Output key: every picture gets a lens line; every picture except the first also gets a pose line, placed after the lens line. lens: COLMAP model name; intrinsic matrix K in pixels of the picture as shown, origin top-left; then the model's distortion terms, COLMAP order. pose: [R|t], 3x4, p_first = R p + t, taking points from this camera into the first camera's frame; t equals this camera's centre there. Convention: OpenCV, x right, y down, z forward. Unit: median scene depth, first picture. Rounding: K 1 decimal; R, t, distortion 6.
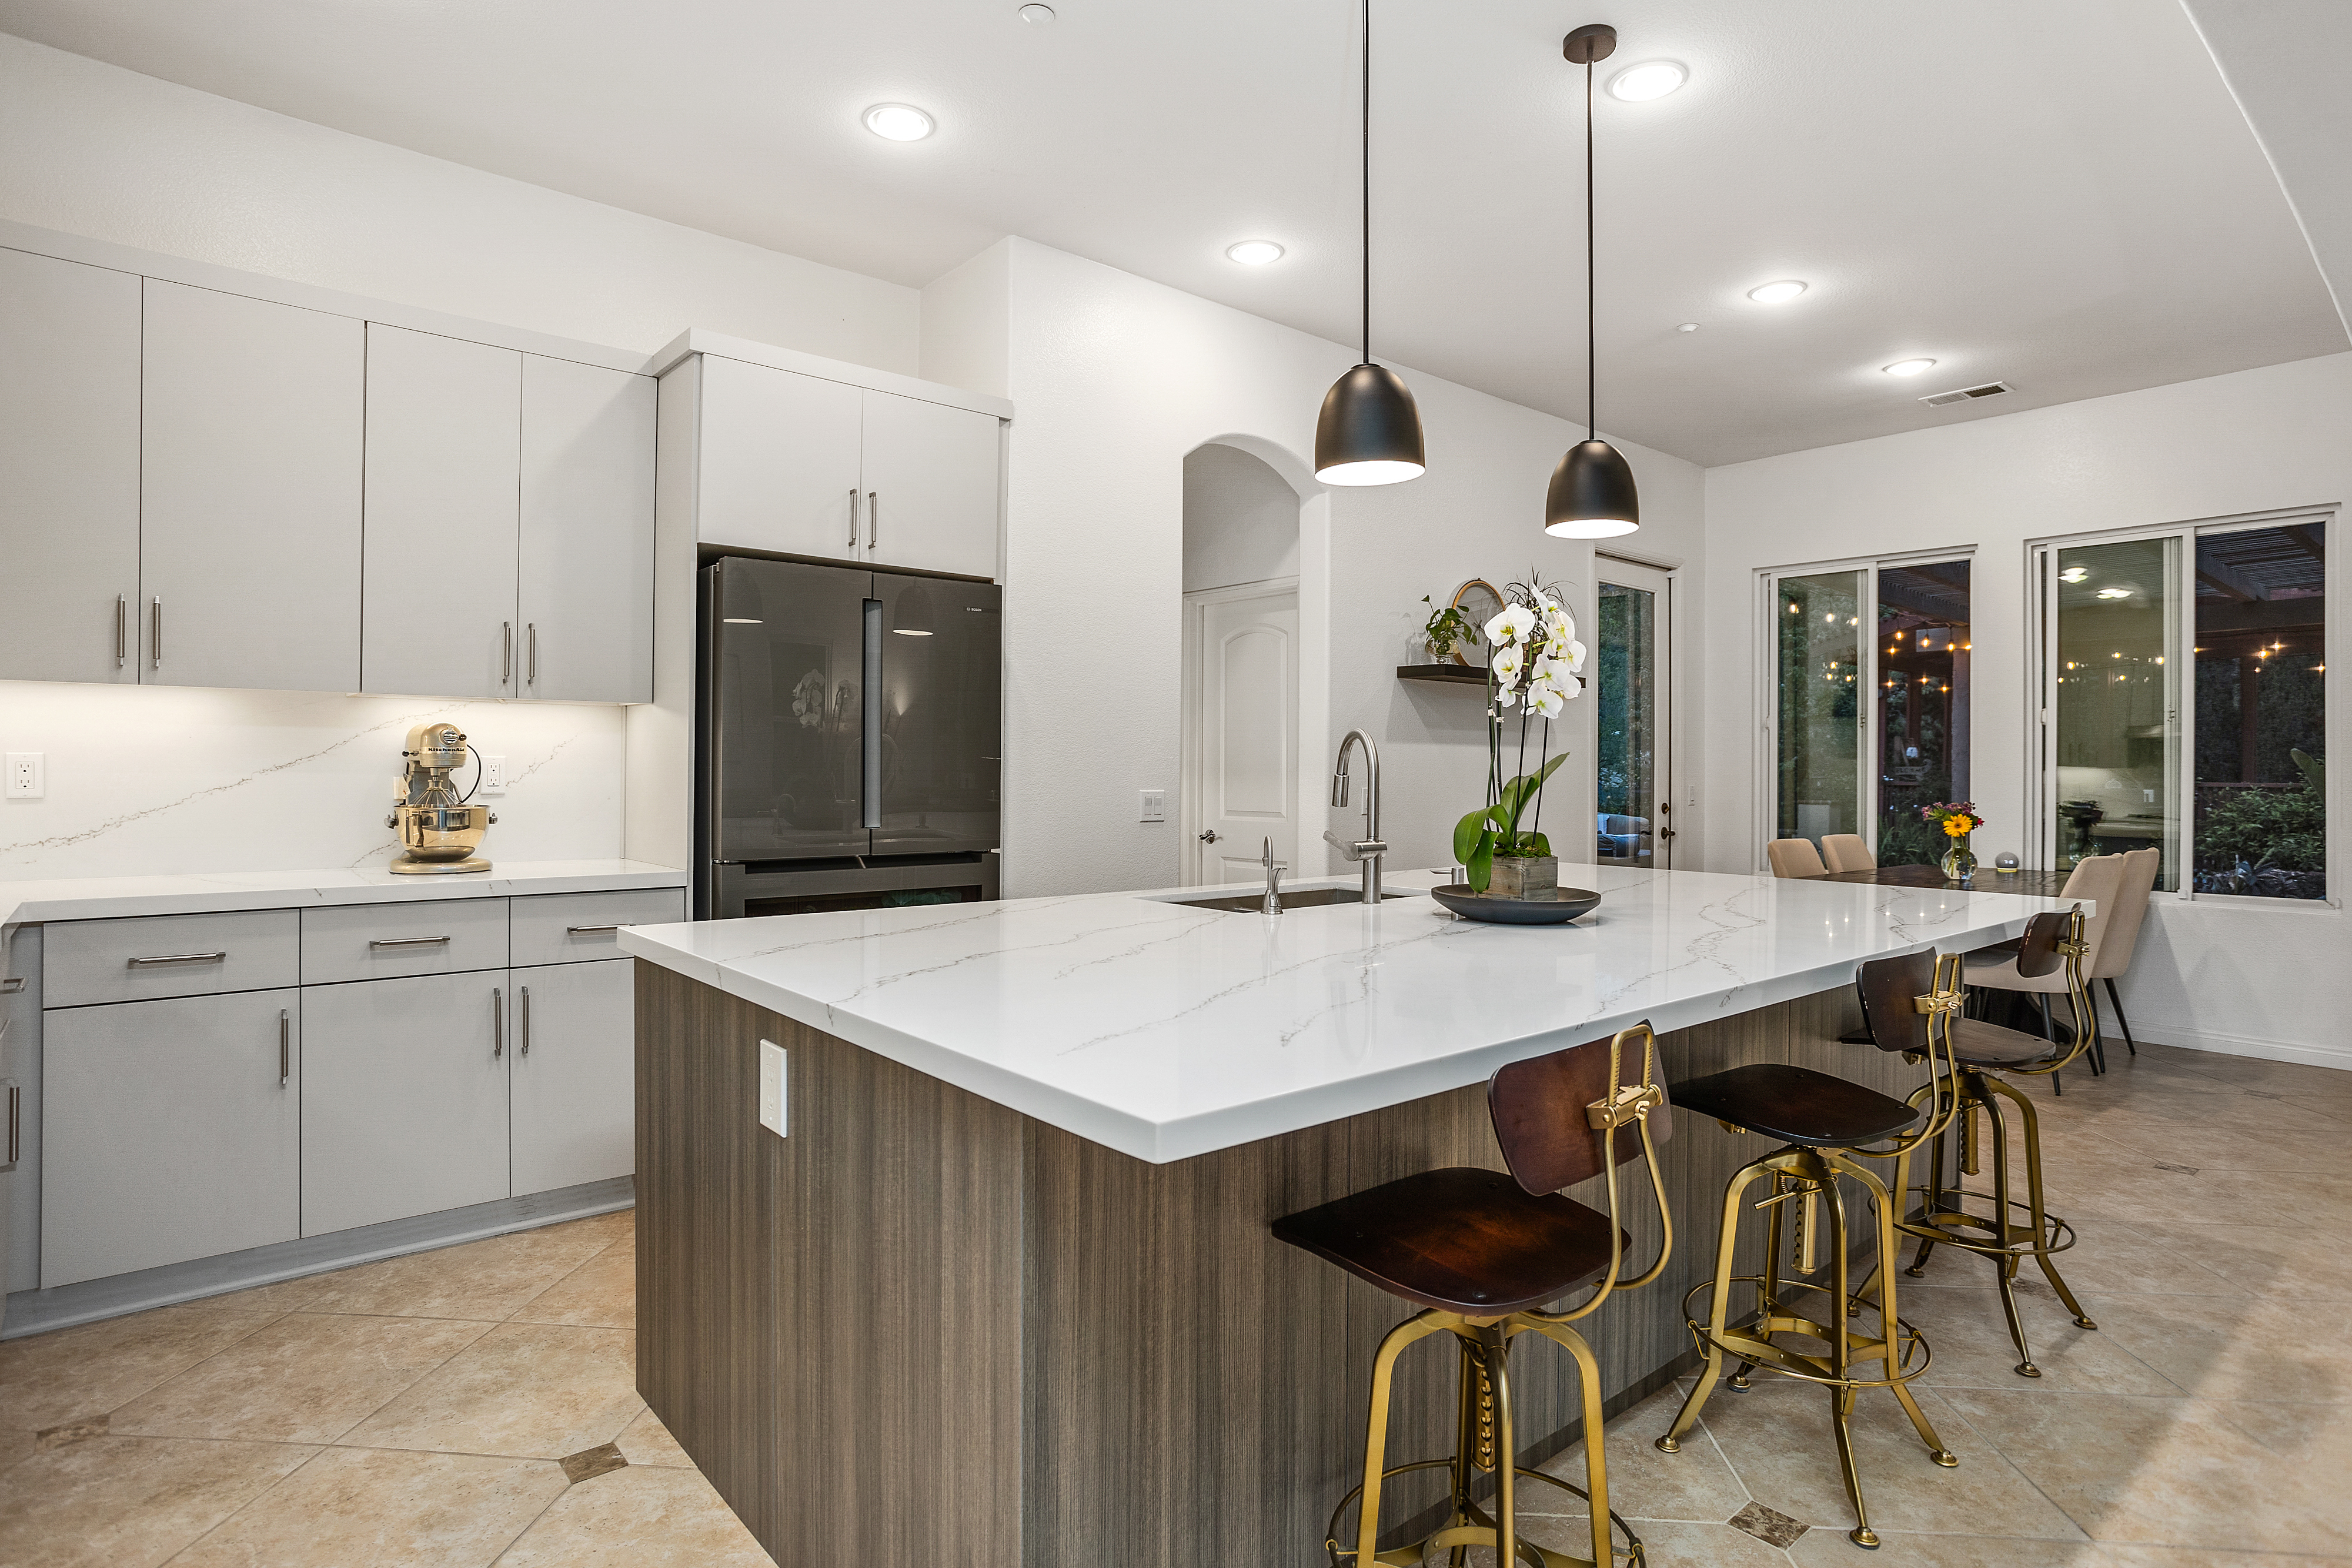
lens RADIAL K [[1255.4, 0, 1173.8], [0, 1255.4, 769.9], [0, 0, 1]] dist [-0.034836, 0.027726]
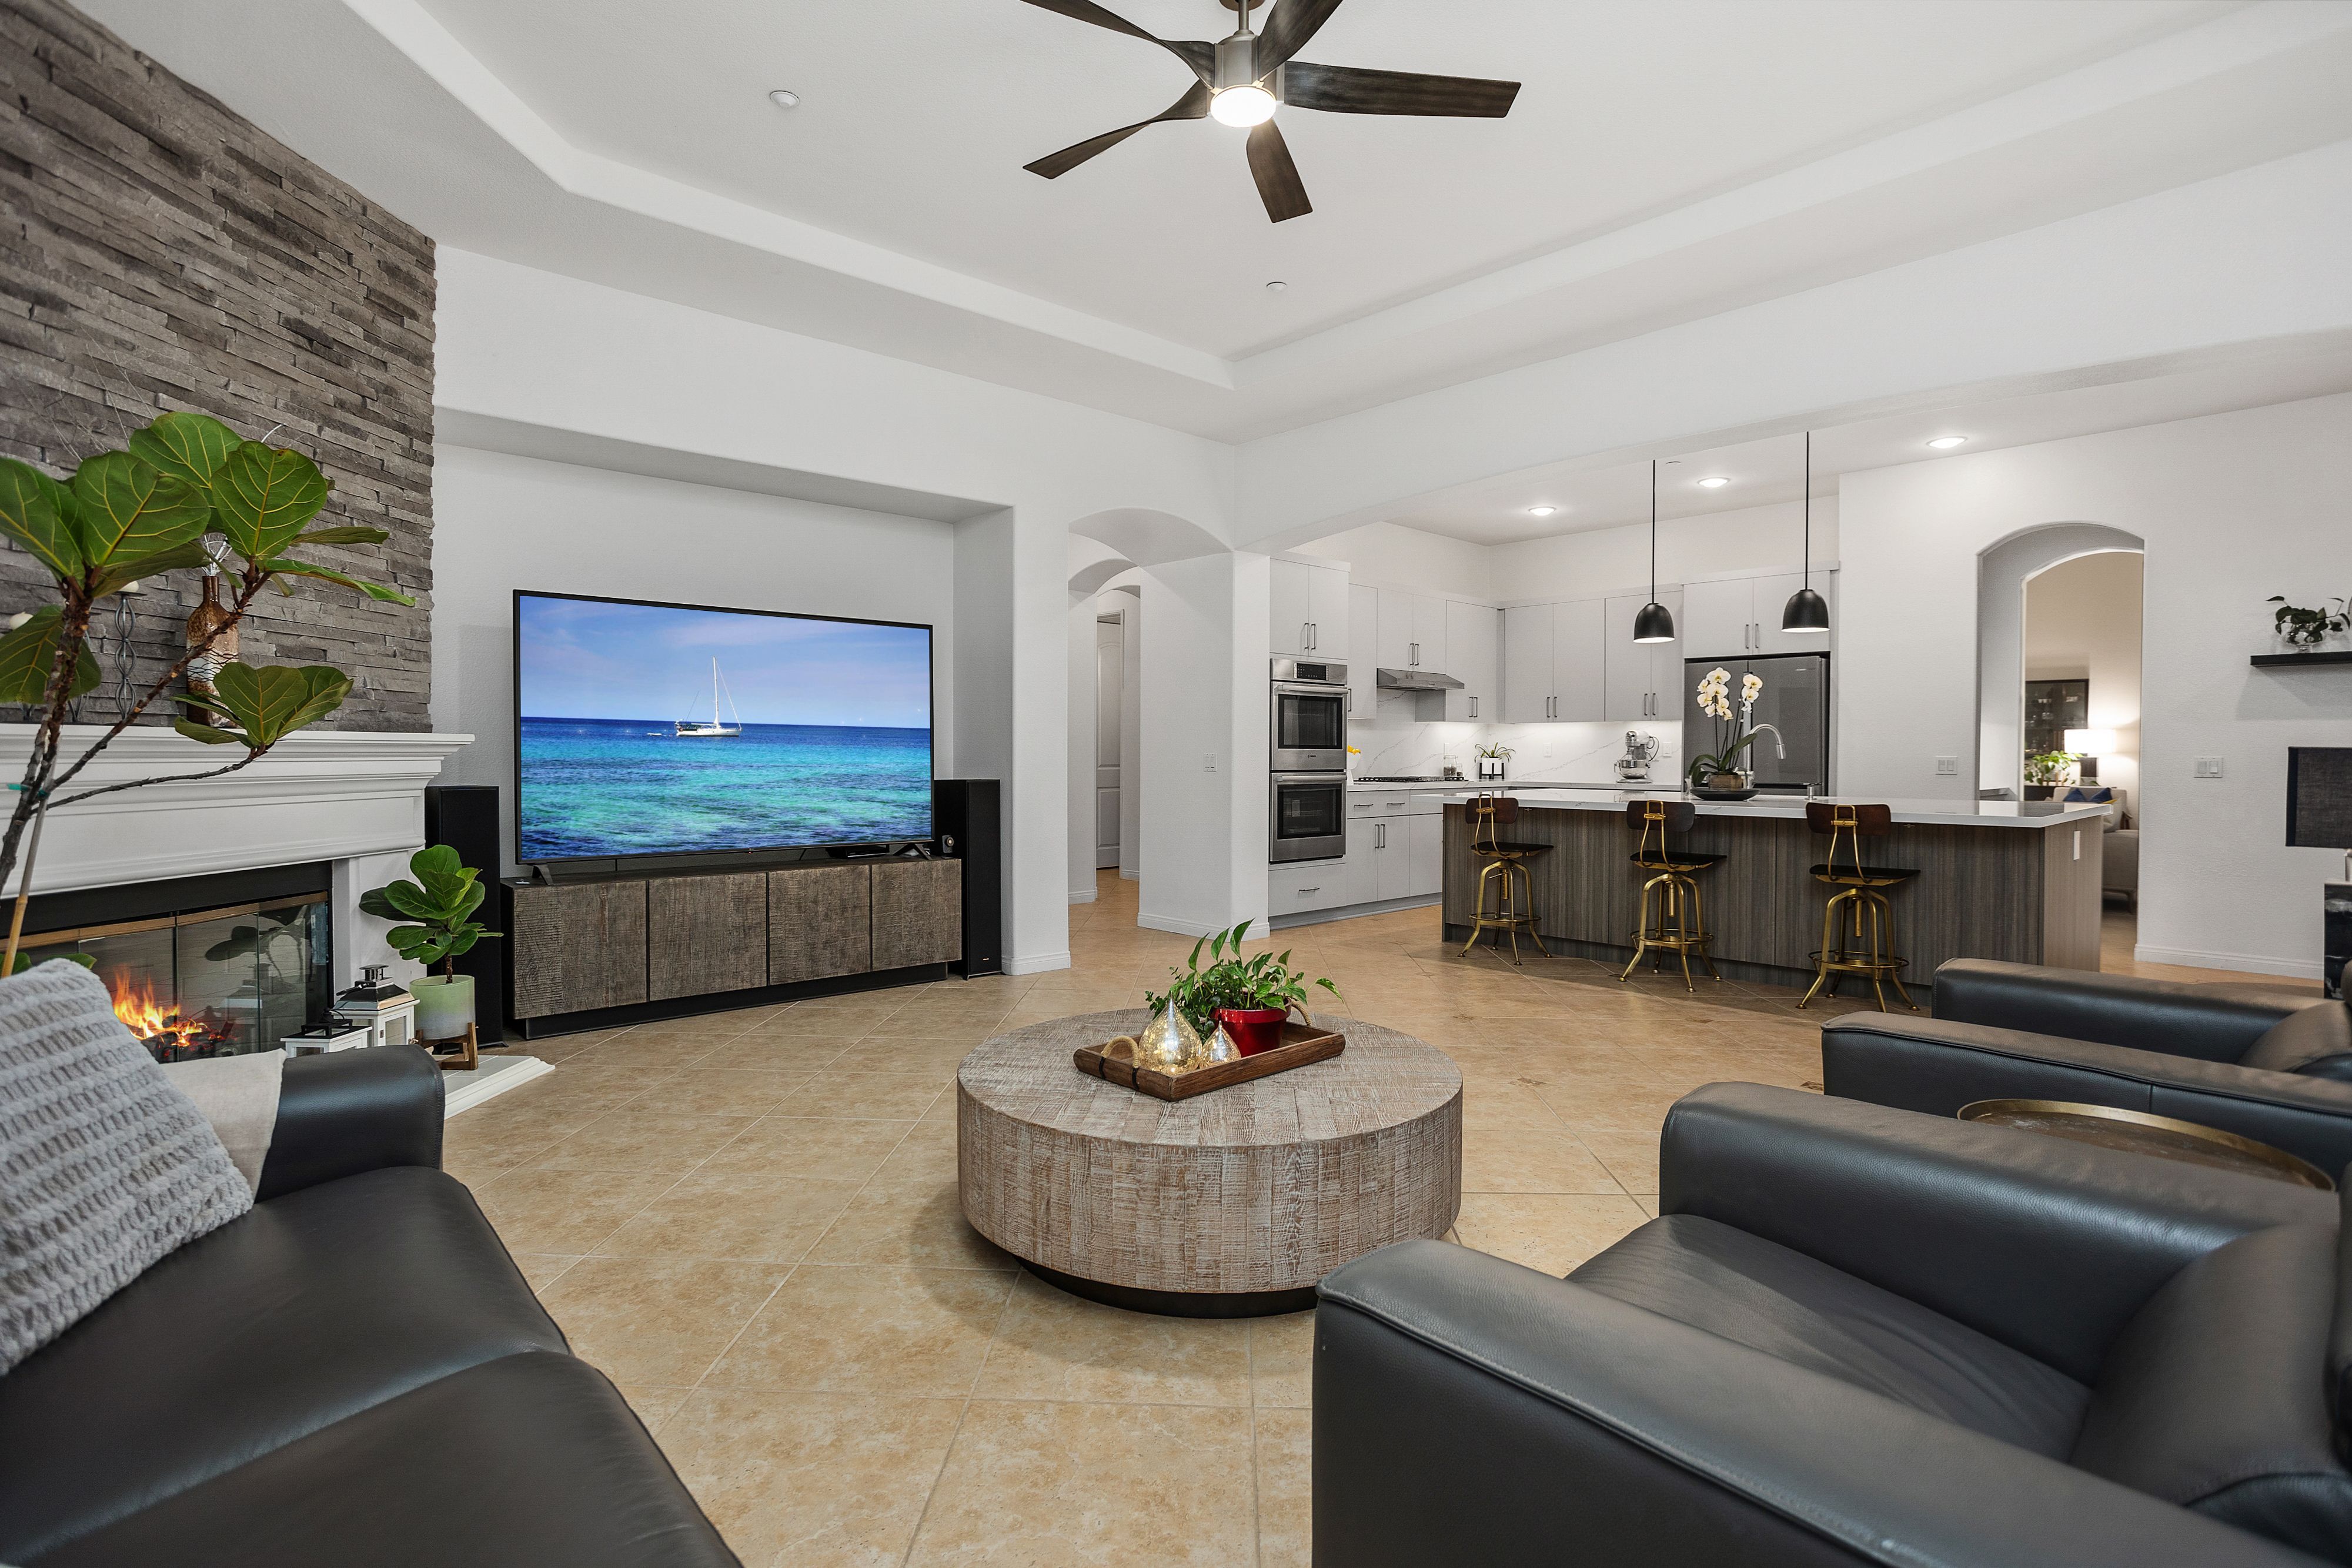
lens RADIAL K [[1137.6, 0, 1166.9], [0, 1137.6, 769.6], [0, 0, 1]] dist [-0.045711, 0.028930]
pose [[0.027556, 0.008788, -0.999582, 2.657091], [-0.004085, 0.999954, 0.008679, 0.044702], [0.999612, 0.003844, 0.027591, -0.190886]]
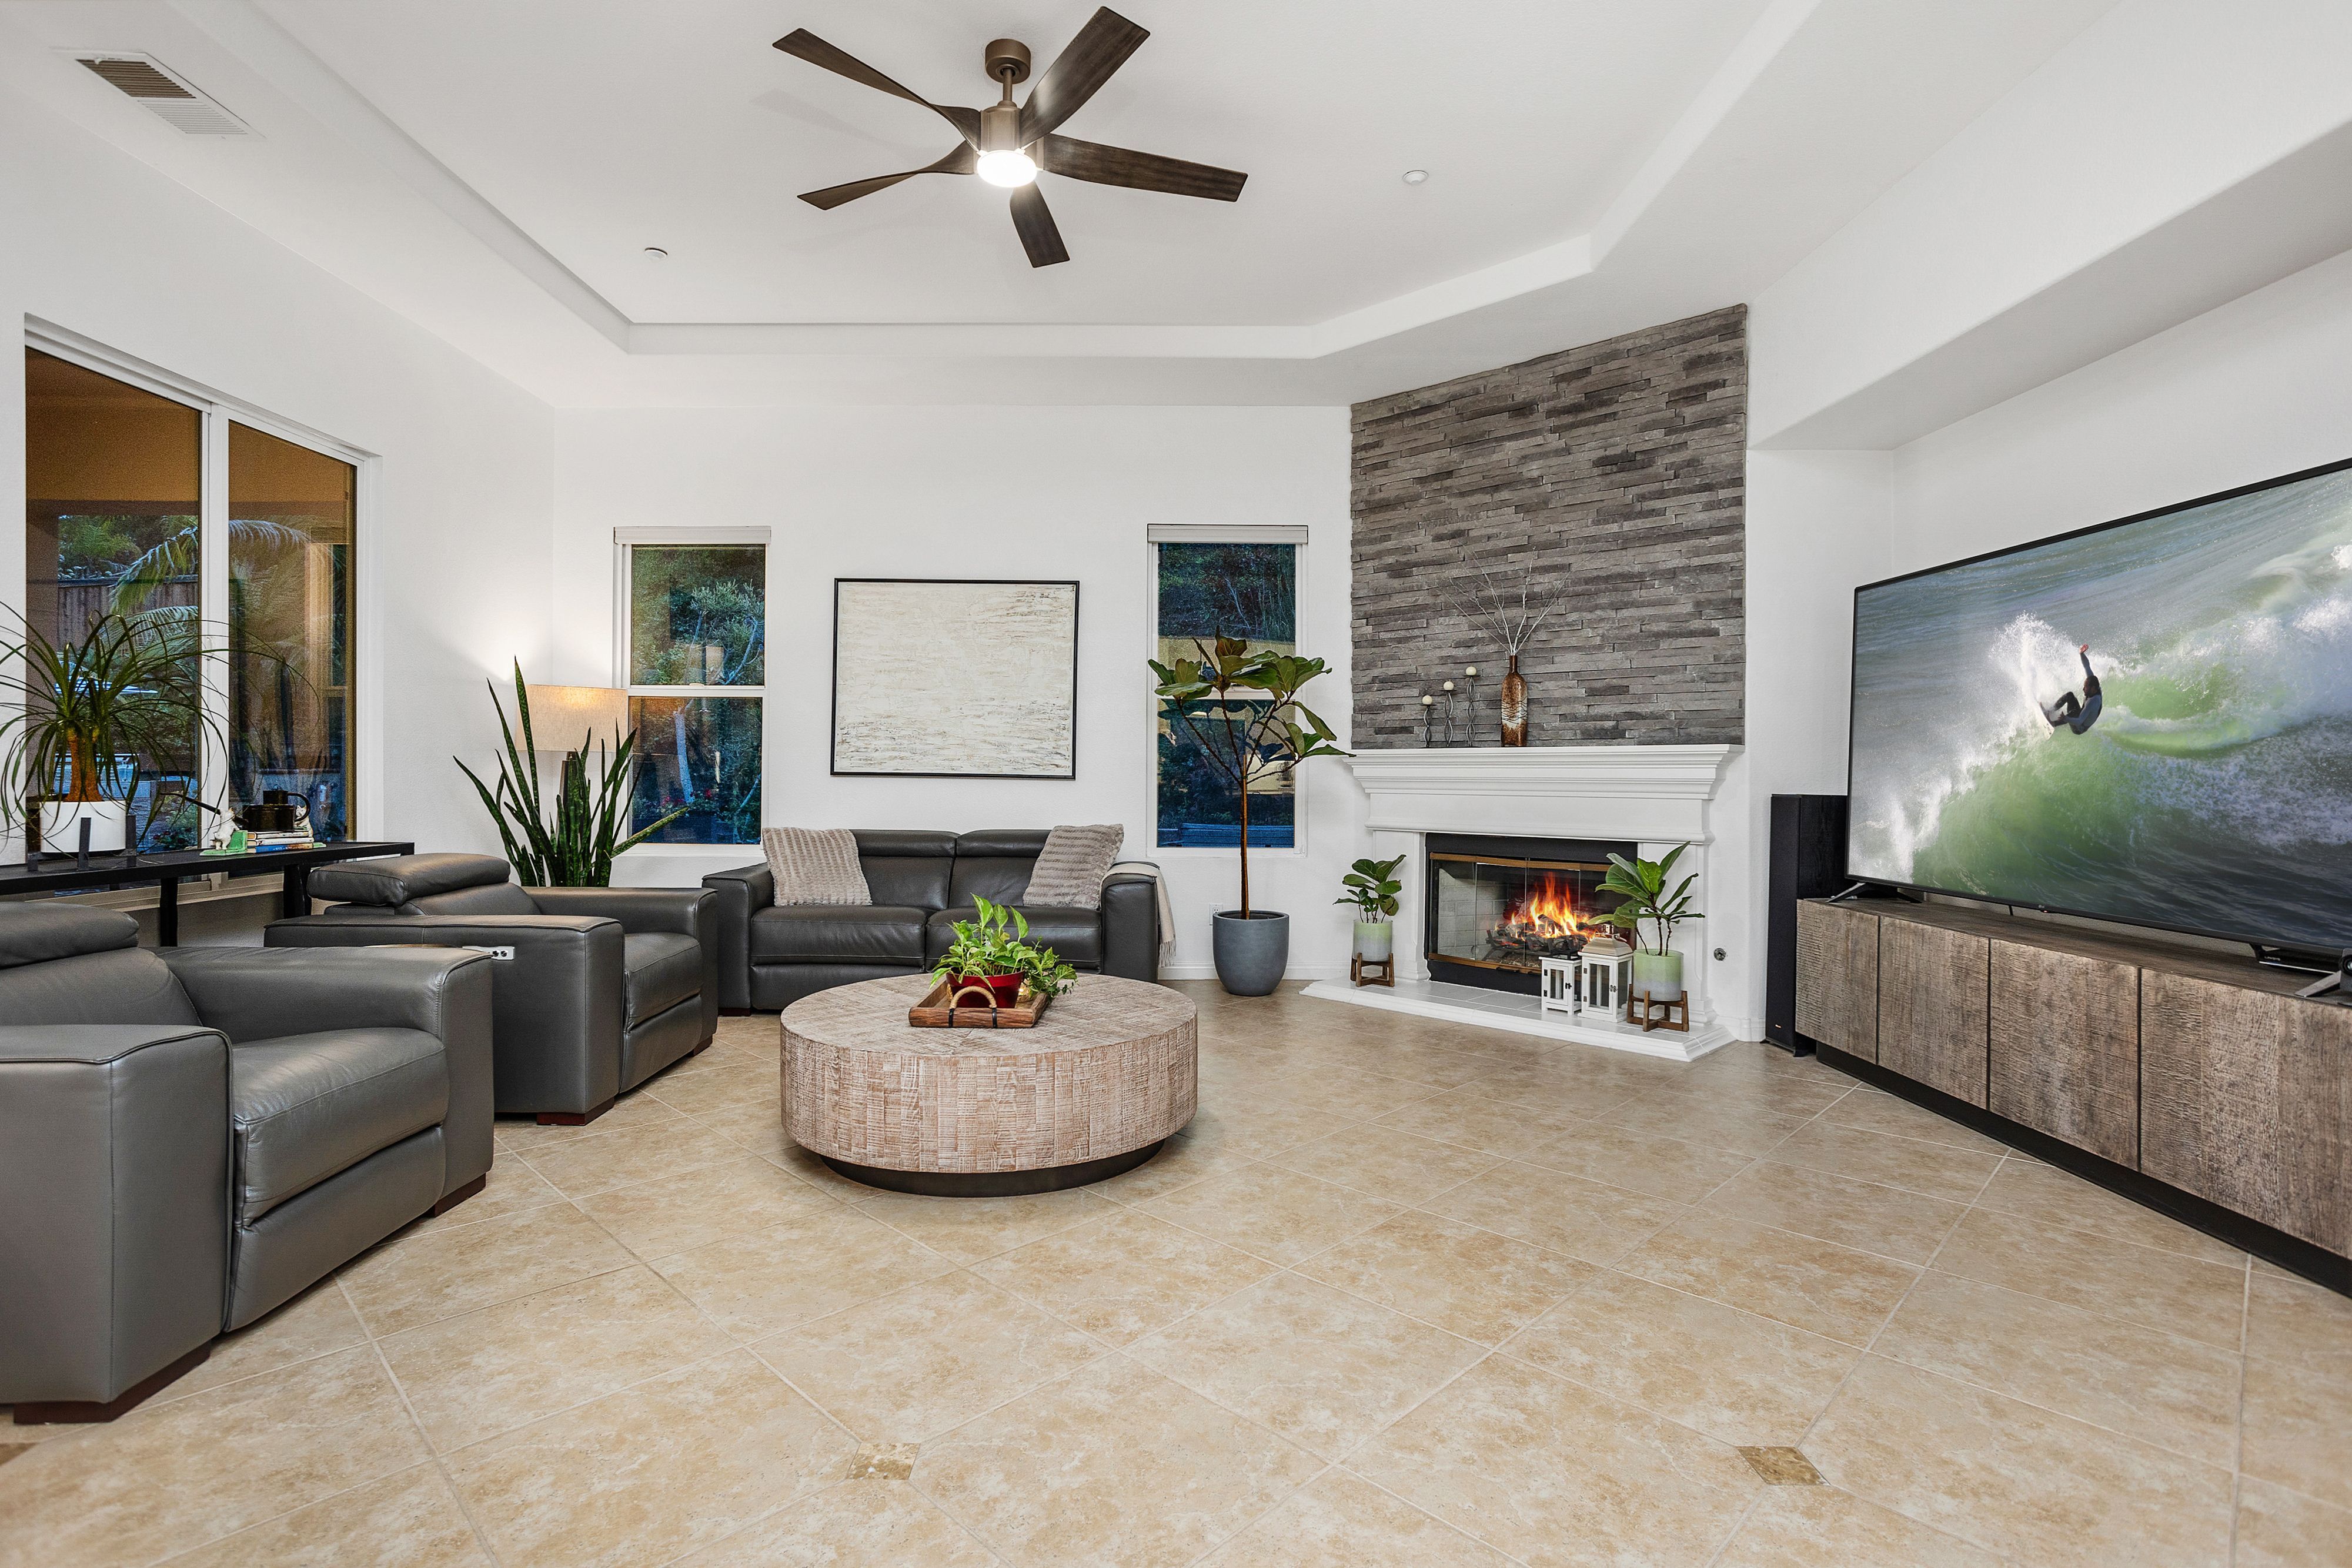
lens RADIAL K [[1137.6, 0, 1166.9], [0, 1137.6, 769.6], [0, 0, 1]] dist [-0.045711, 0.028930]
pose [[-0.762291, -0.007477, 0.647191, 0.552970], [-0.007603, 0.999968, 0.002598, 0.053580], [-0.647189, -0.002940, -0.762324, 0.764575]]
